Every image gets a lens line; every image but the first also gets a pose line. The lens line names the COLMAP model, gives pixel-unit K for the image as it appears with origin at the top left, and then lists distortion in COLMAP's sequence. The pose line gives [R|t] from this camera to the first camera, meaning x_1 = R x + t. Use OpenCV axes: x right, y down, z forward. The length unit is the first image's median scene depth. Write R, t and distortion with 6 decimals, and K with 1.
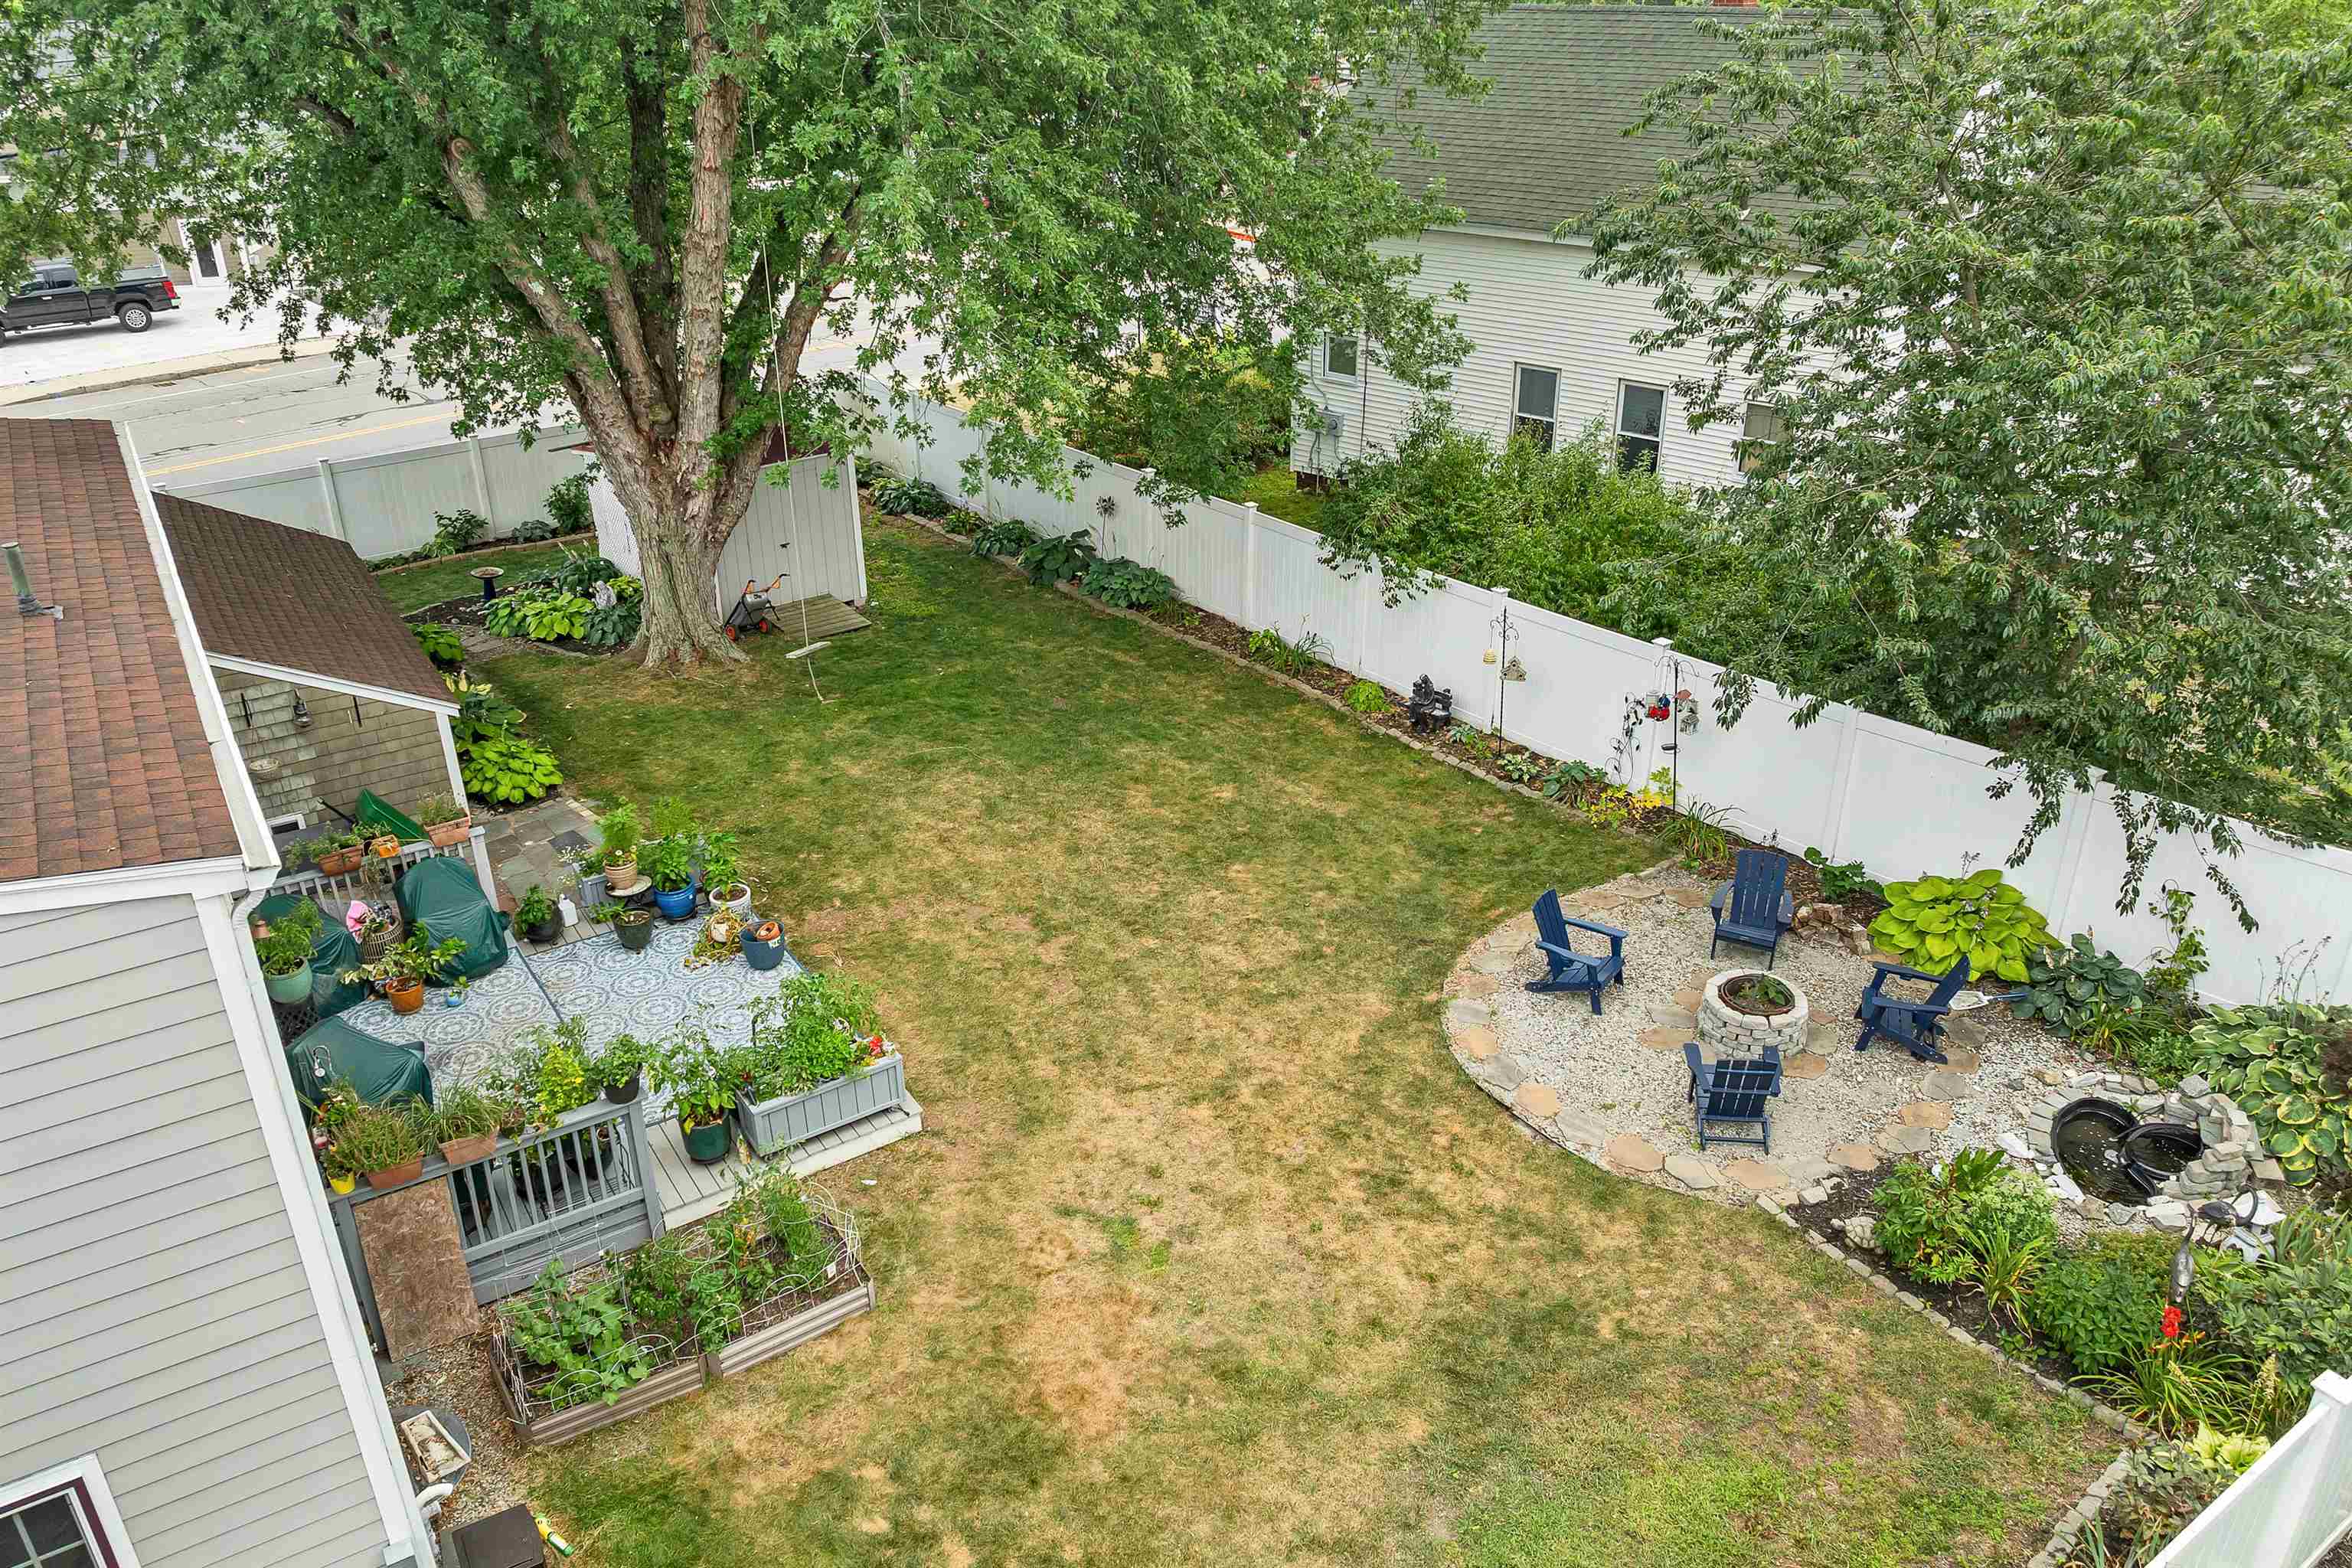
lens RADIAL K [[1696.0, 0, 1186.2], [0, 1696.0, 790.9], [0, 0, 1]] dist [-0.033713, -0.001861]
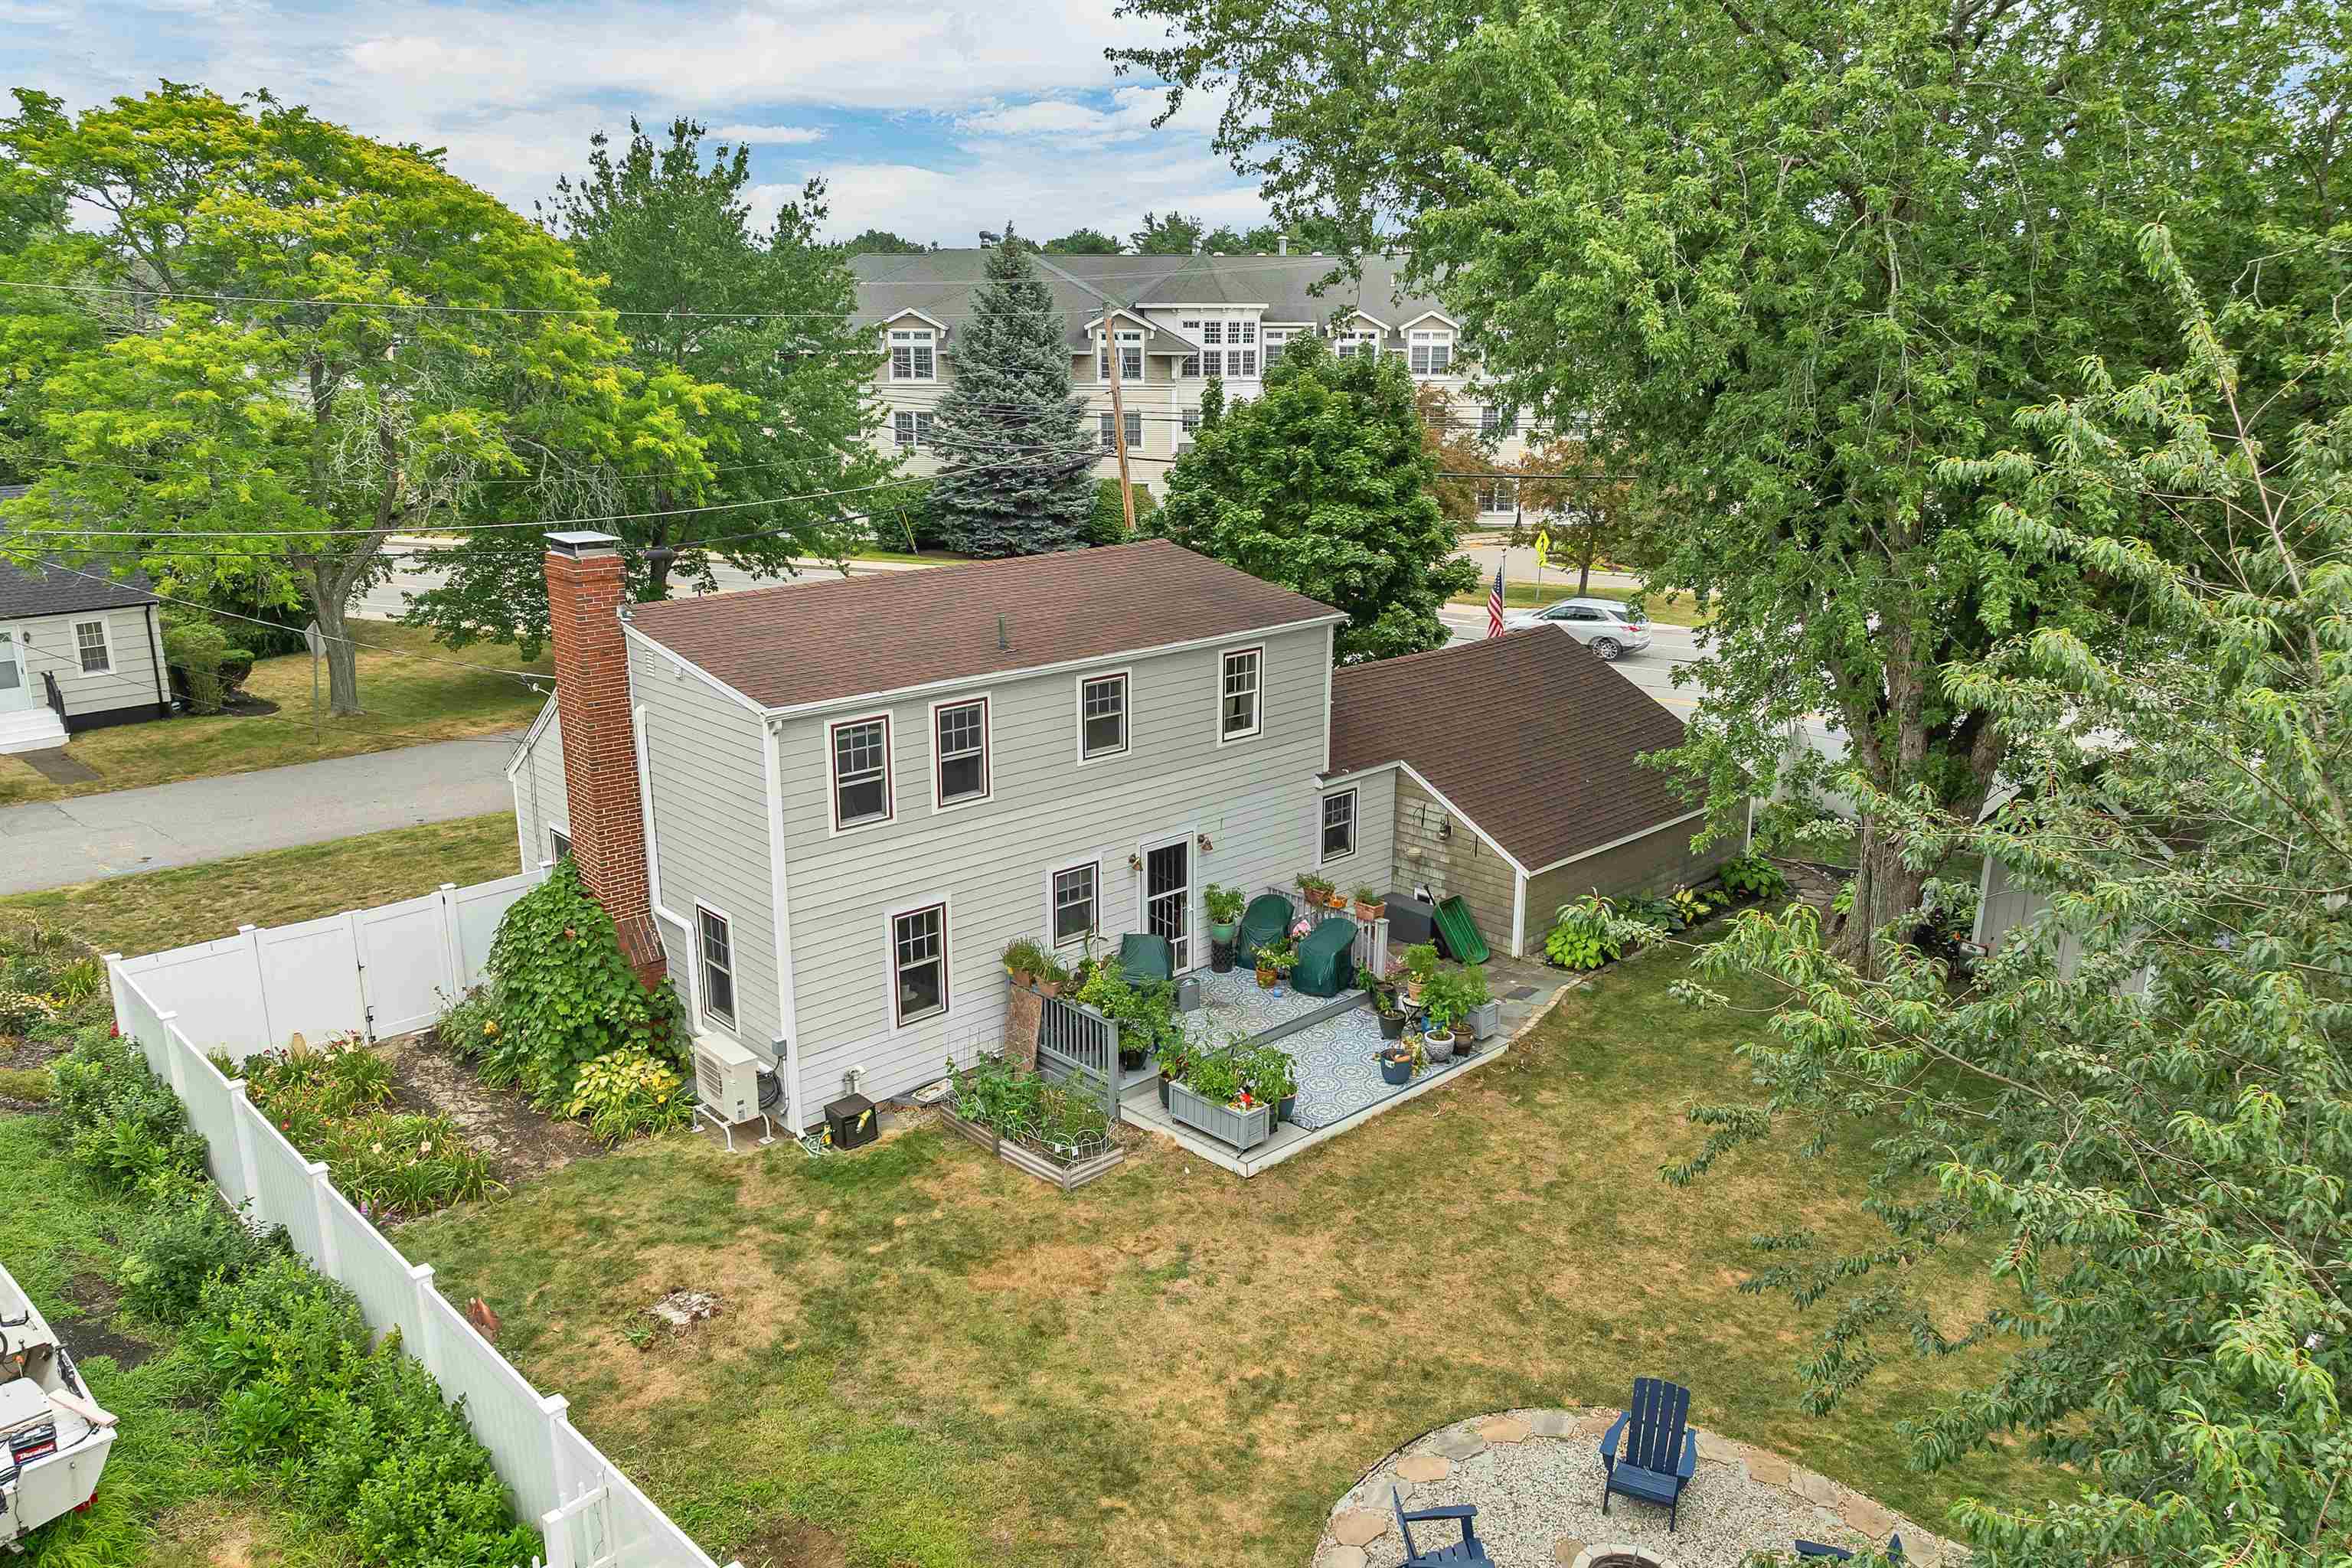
lens RADIAL K [[1696.0, 0, 1176.6], [0, 1696.0, 794.9], [0, 0, 1]] dist [-0.033713, -0.001861]
pose [[0.171580, 0.276983, -0.945432, 0.866340], [-0.433469, 0.883003, 0.180026, -0.246457], [0.884683, 0.378927, 0.271569, 0.371324]]
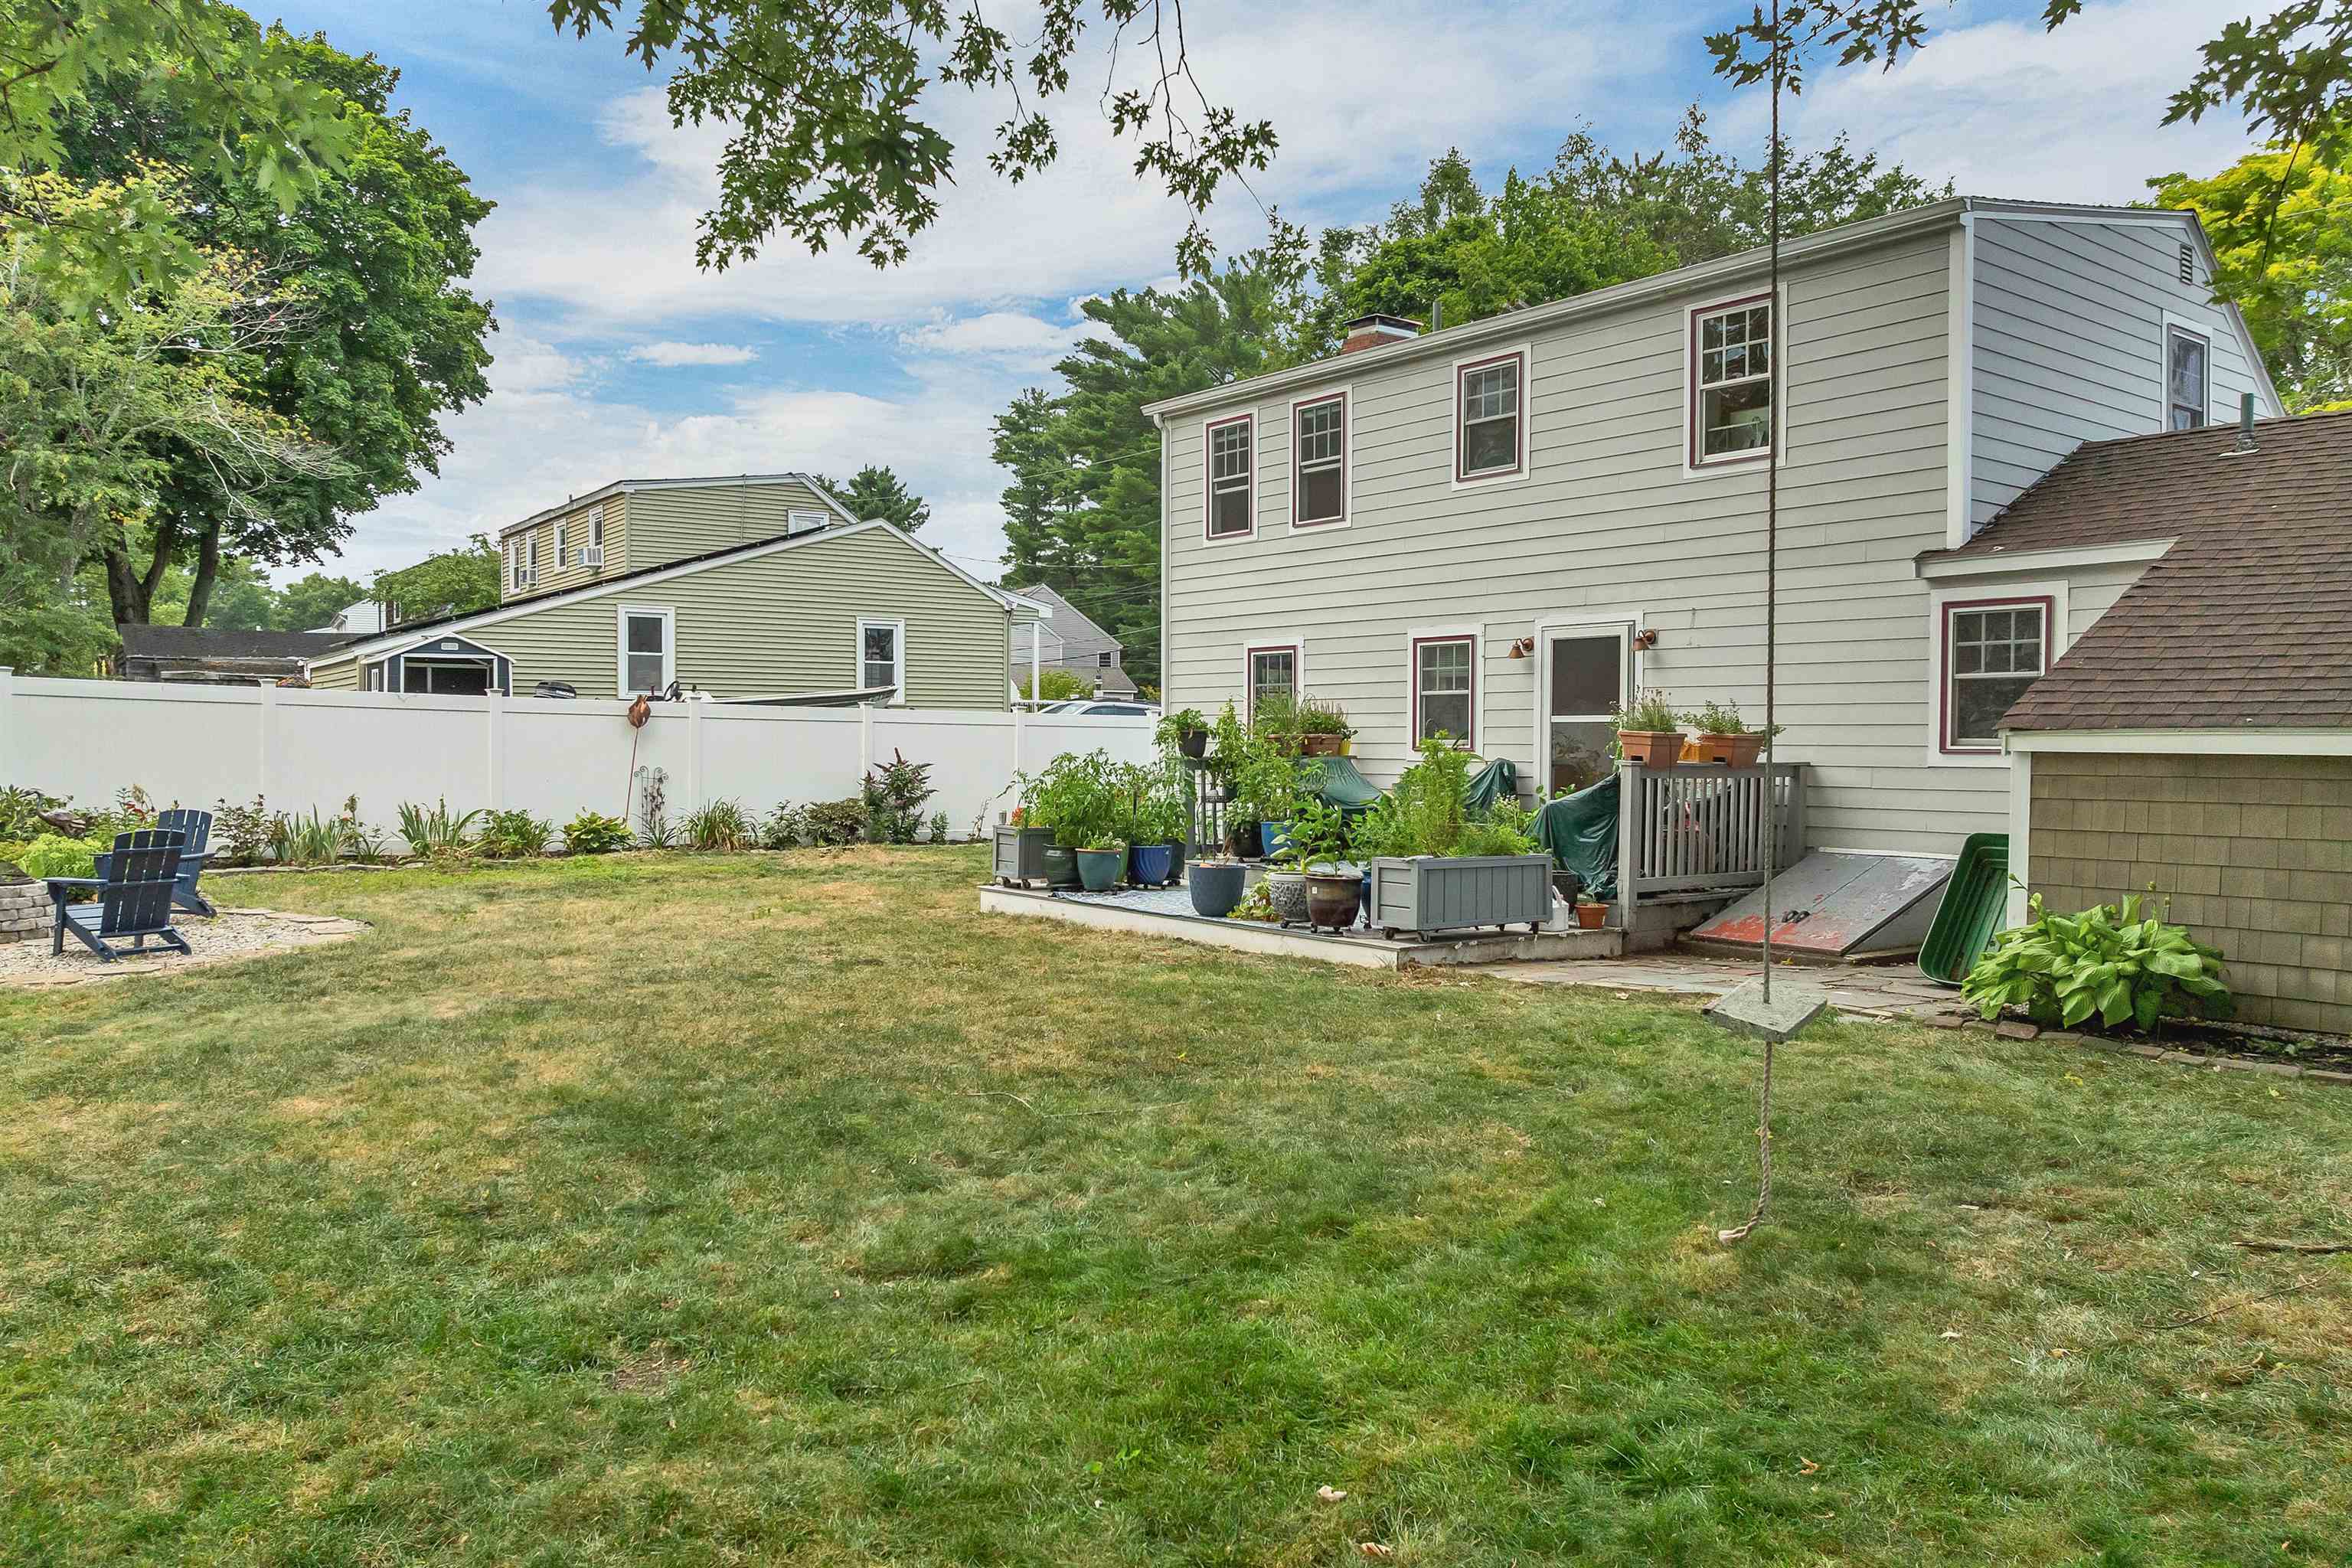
lens RADIAL K [[1696.0, 0, 1185.4], [0, 1696.0, 795.5], [0, 0, 1]] dist [-0.033713, -0.001861]
pose [[-0.997264, 0.004981, -0.073758, -0.167454], [-0.029680, 0.886807, 0.461186, -0.274245], [0.067706, 0.462113, -0.884233, 1.536118]]
